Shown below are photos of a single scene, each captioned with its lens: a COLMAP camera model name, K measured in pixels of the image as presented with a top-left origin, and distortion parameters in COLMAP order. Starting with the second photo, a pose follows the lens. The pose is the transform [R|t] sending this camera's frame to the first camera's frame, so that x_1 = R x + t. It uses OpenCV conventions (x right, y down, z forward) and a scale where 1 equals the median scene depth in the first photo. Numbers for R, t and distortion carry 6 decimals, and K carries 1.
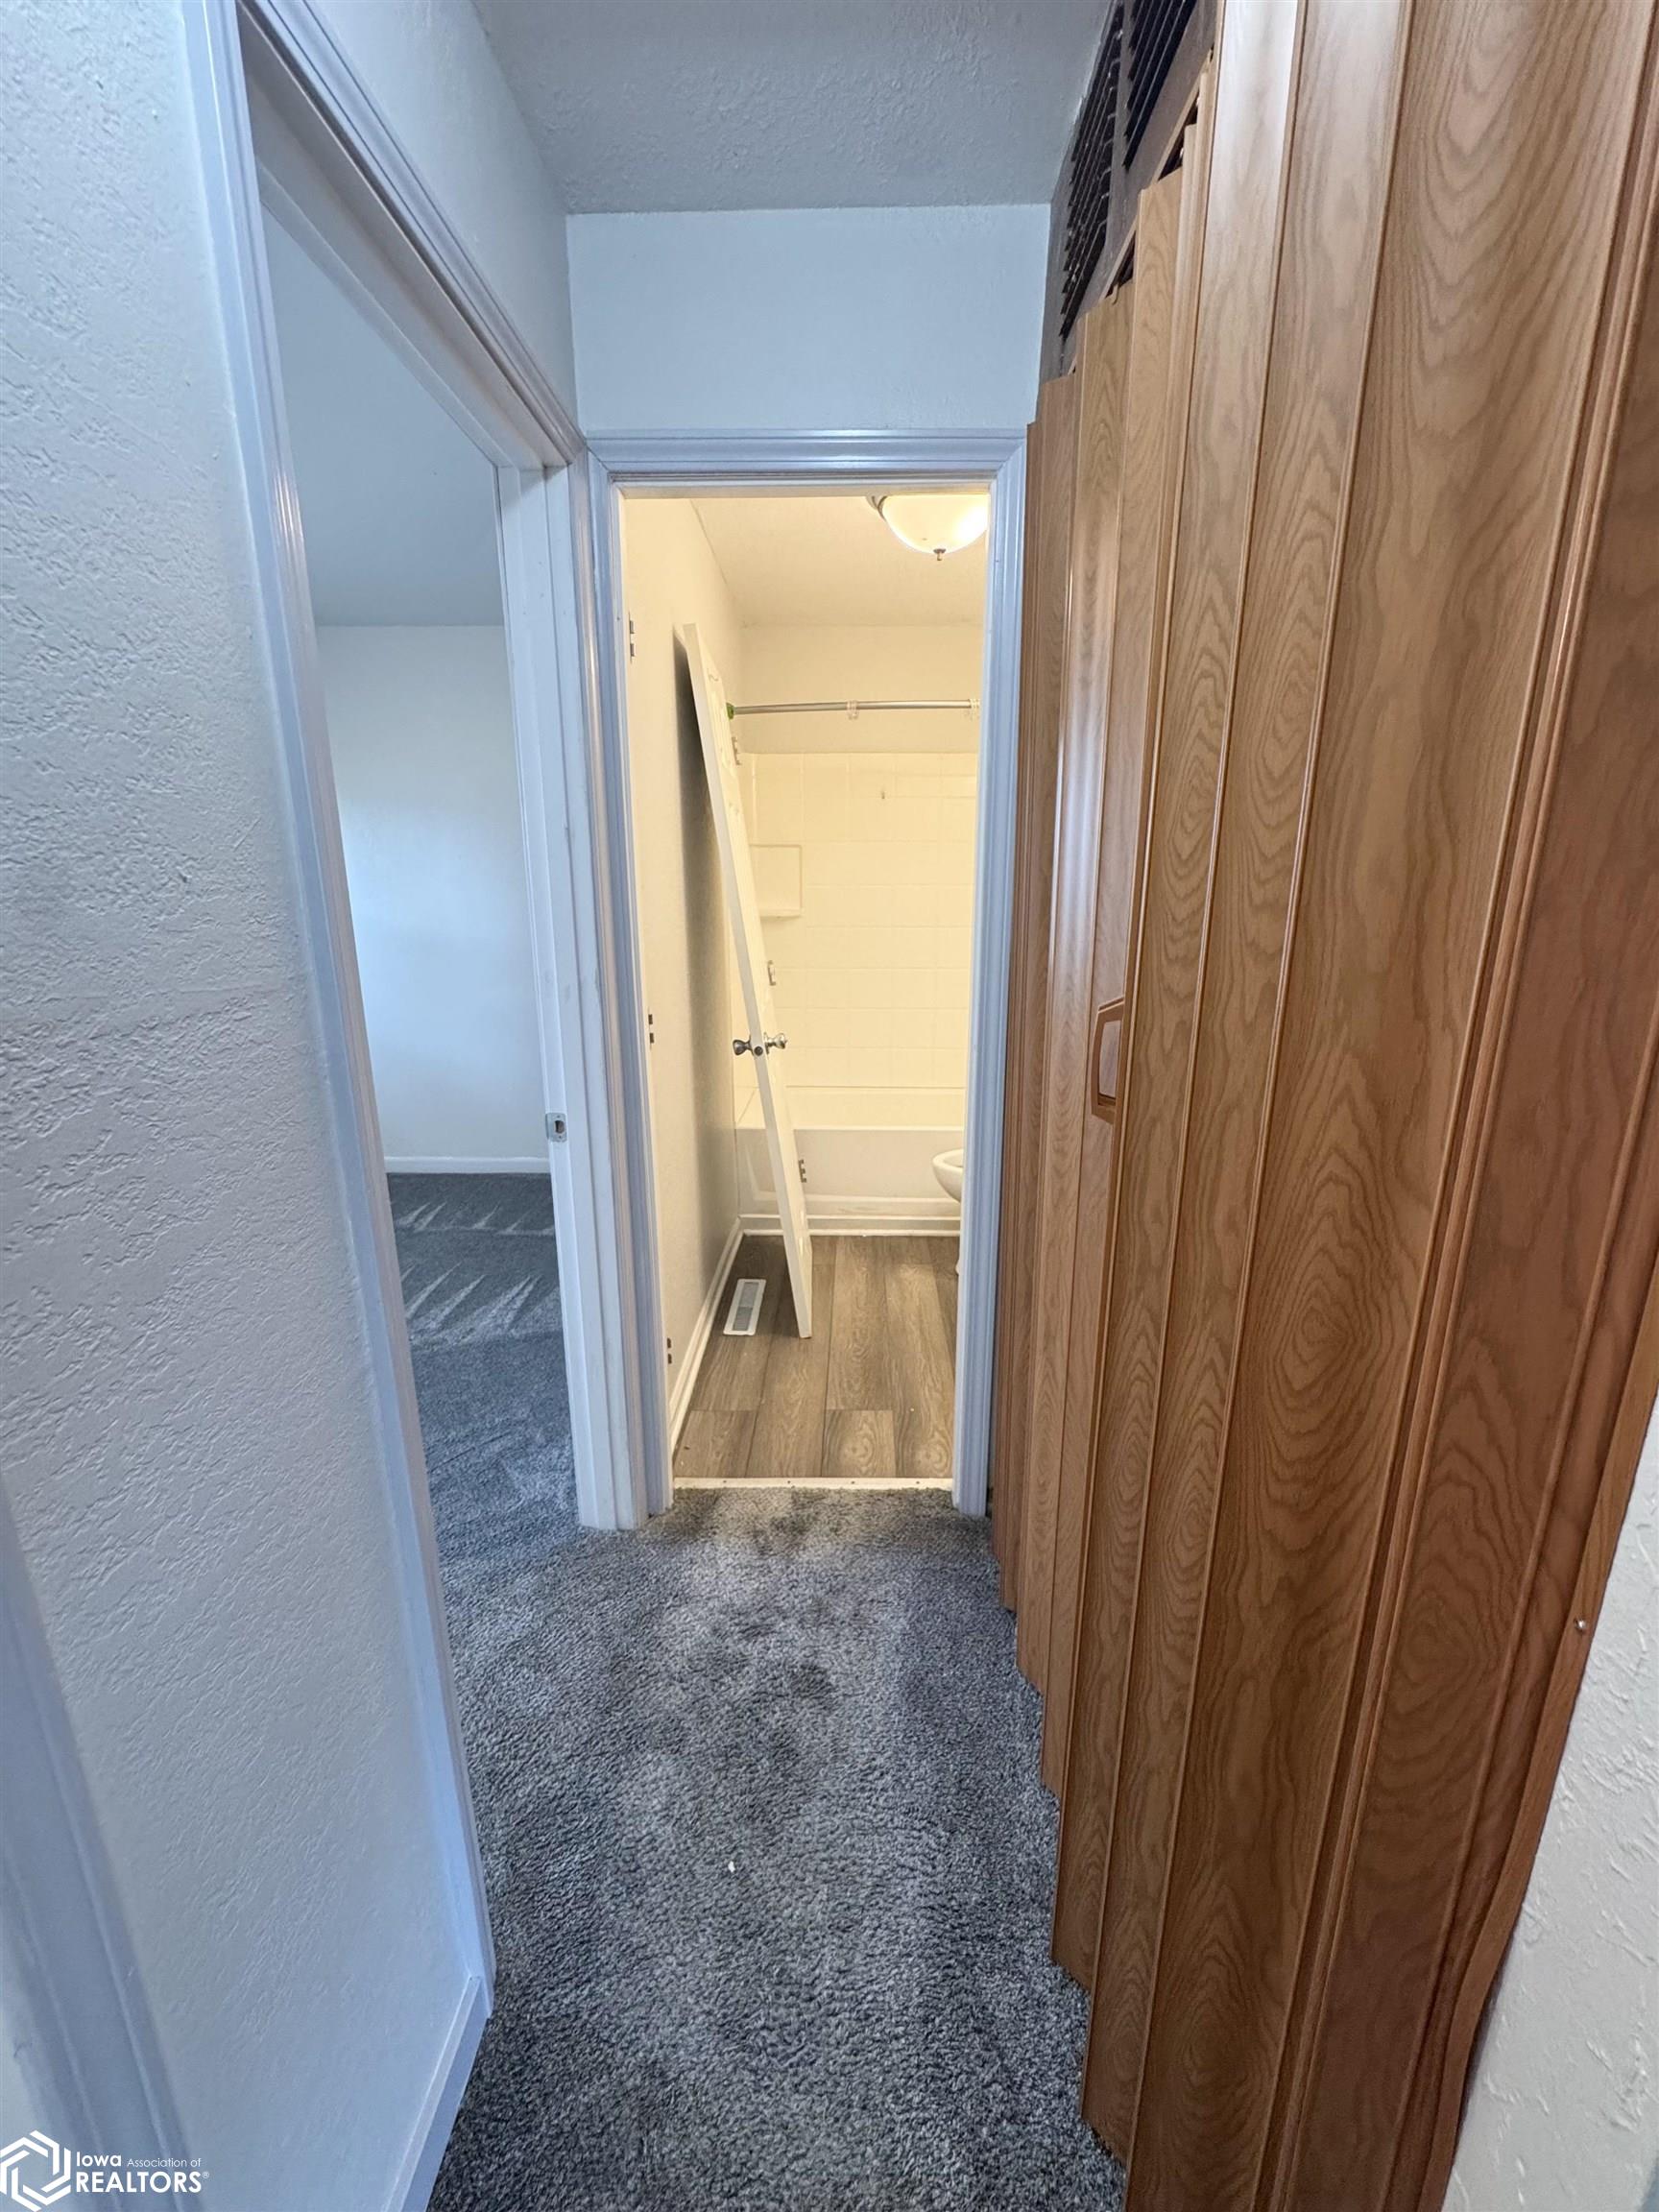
lens RADIAL K [[884.5, 0, 834.9], [0, 884.5, 1104.3], [0, 0, 1]] dist [-0.002931, 0.000855]
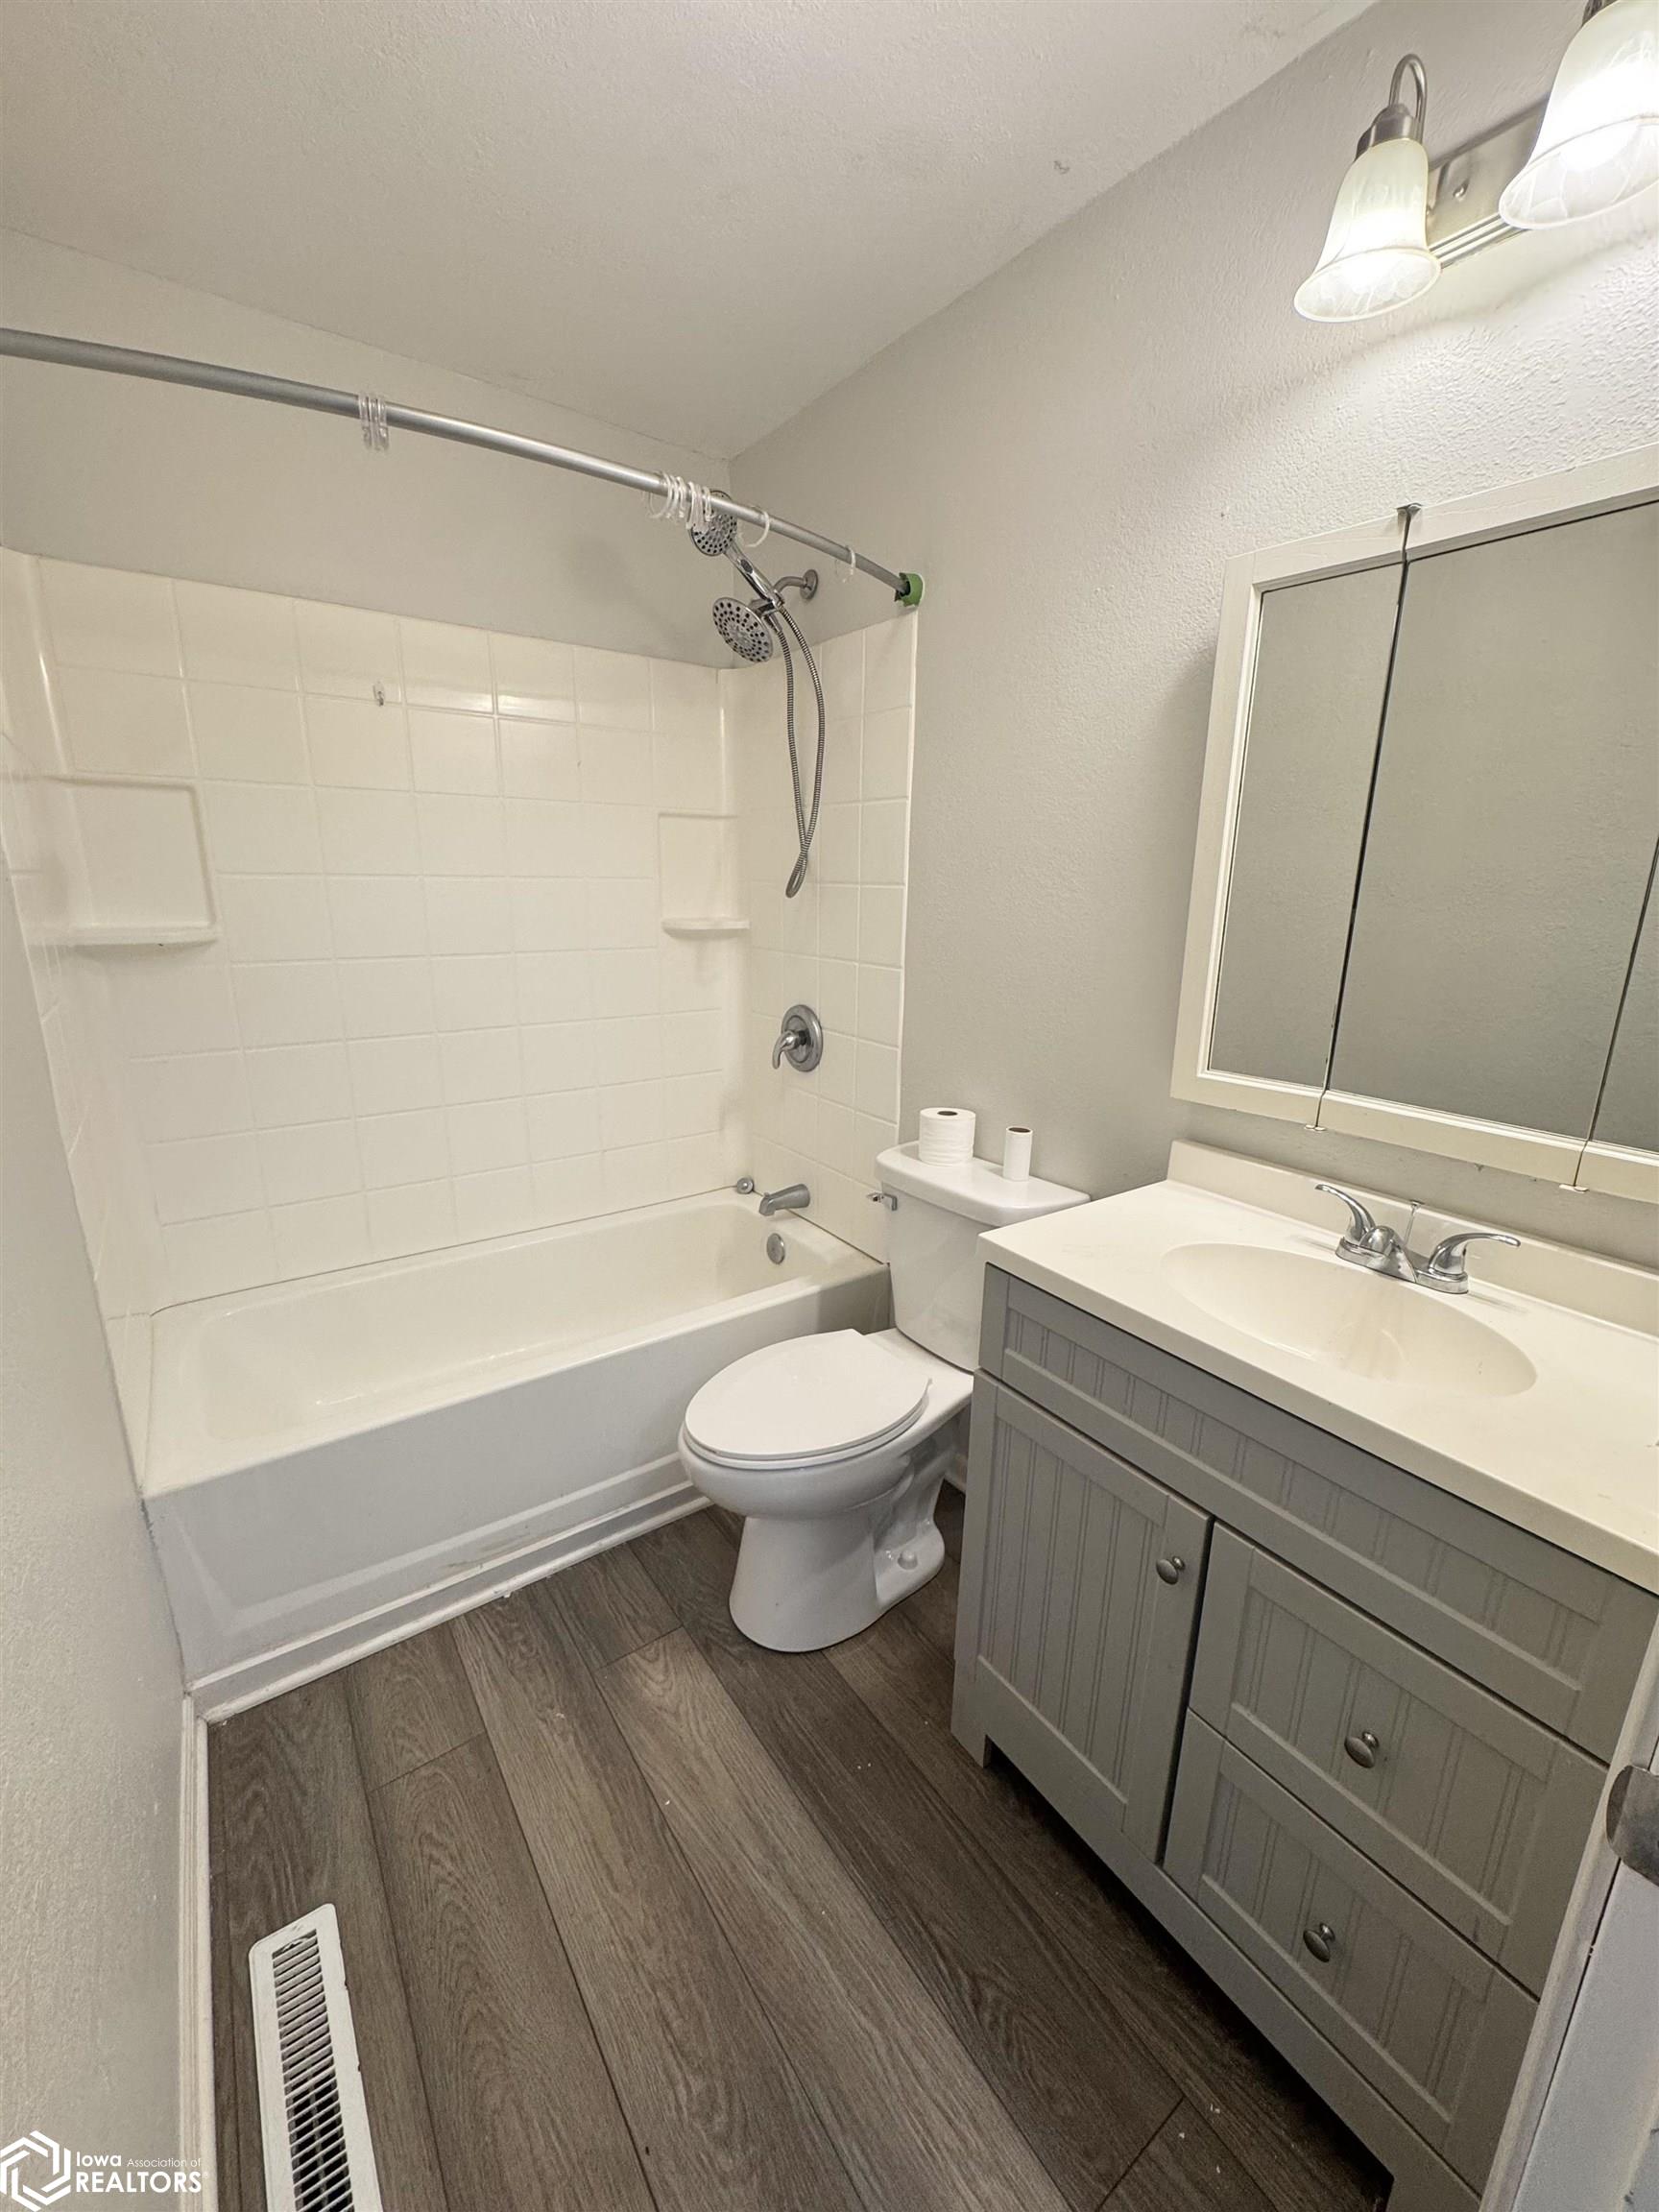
lens RADIAL K [[884.5, 0, 824.1], [0, 884.5, 1108.9], [0, 0, 1]] dist [-0.002931, 0.000855]
pose [[0.802865, -0.142778, 0.578811, -0.095230], [0.133385, 0.989305, 0.059019, -0.166156], [-0.581047, 0.029820, 0.813323, 0.659062]]
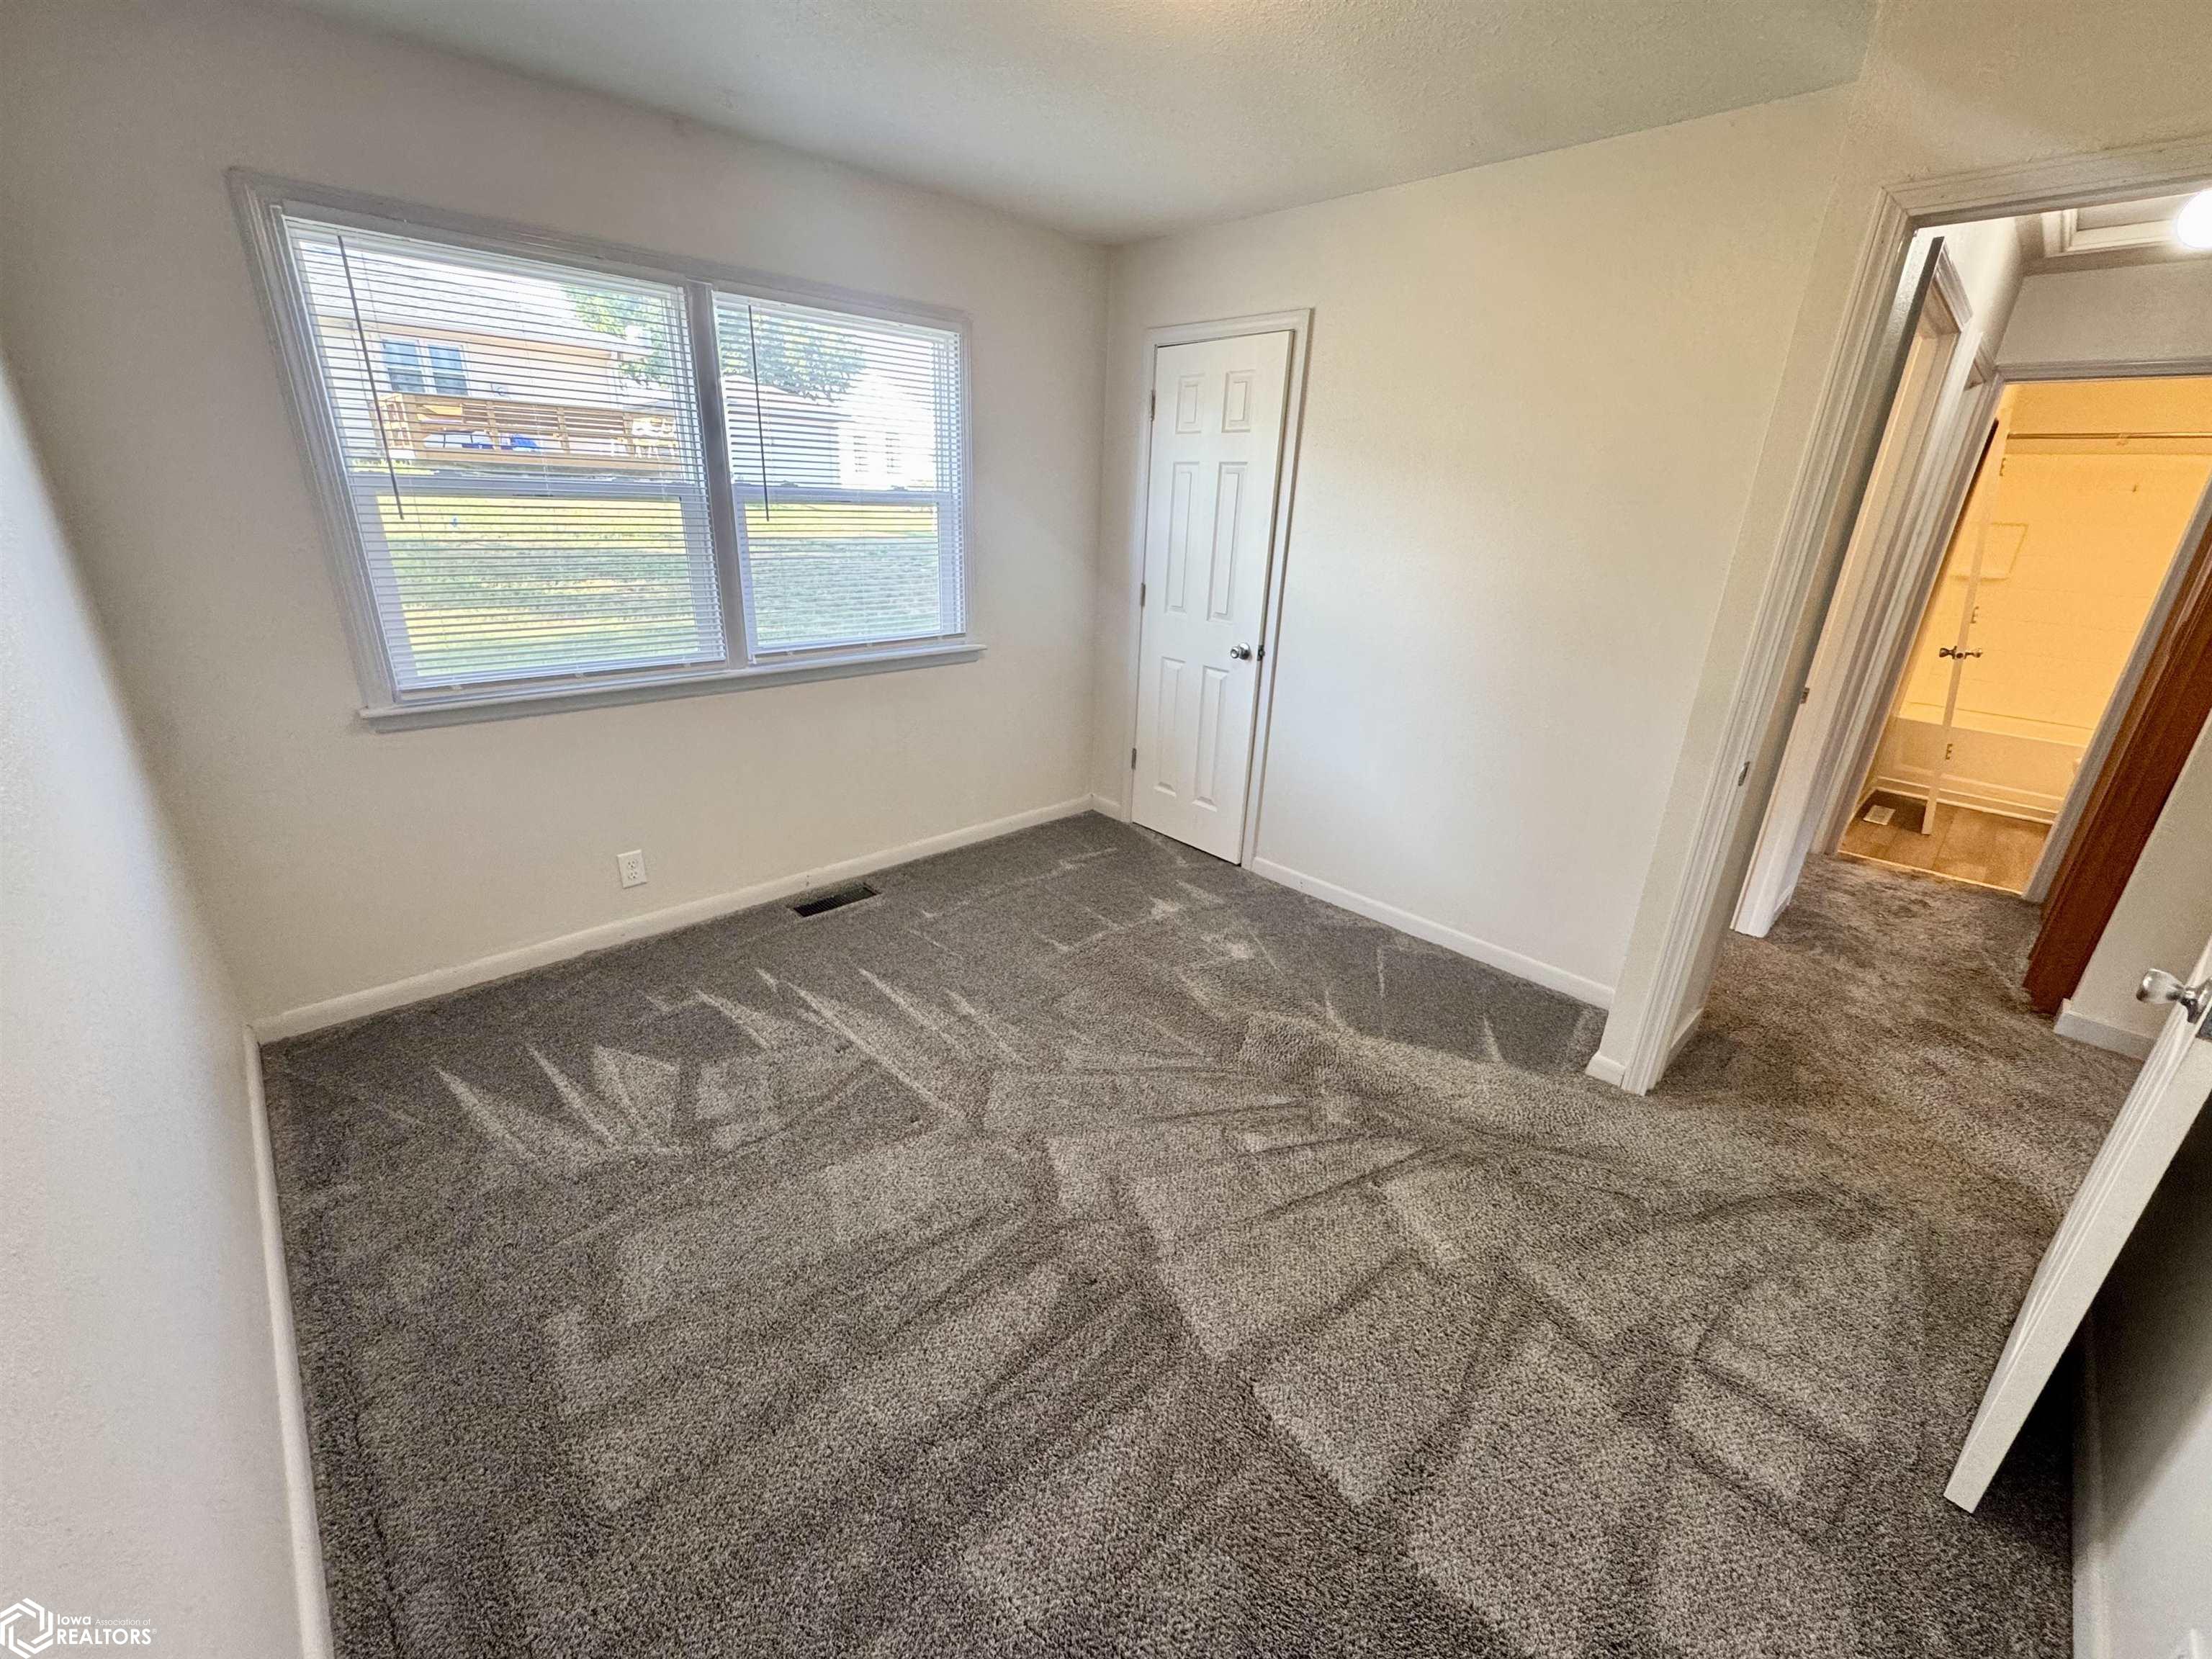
lens RADIAL K [[884.5, 0, 1110.0], [0, 884.5, 832.8], [0, 0, 1]] dist [-0.002931, 0.000855]
pose [[0.713371, 0.278434, -0.643100, -0.063539], [-0.209158, 0.960450, 0.183820, 0.288632], [0.668846, 0.003378, 0.743393, -1.319399]]
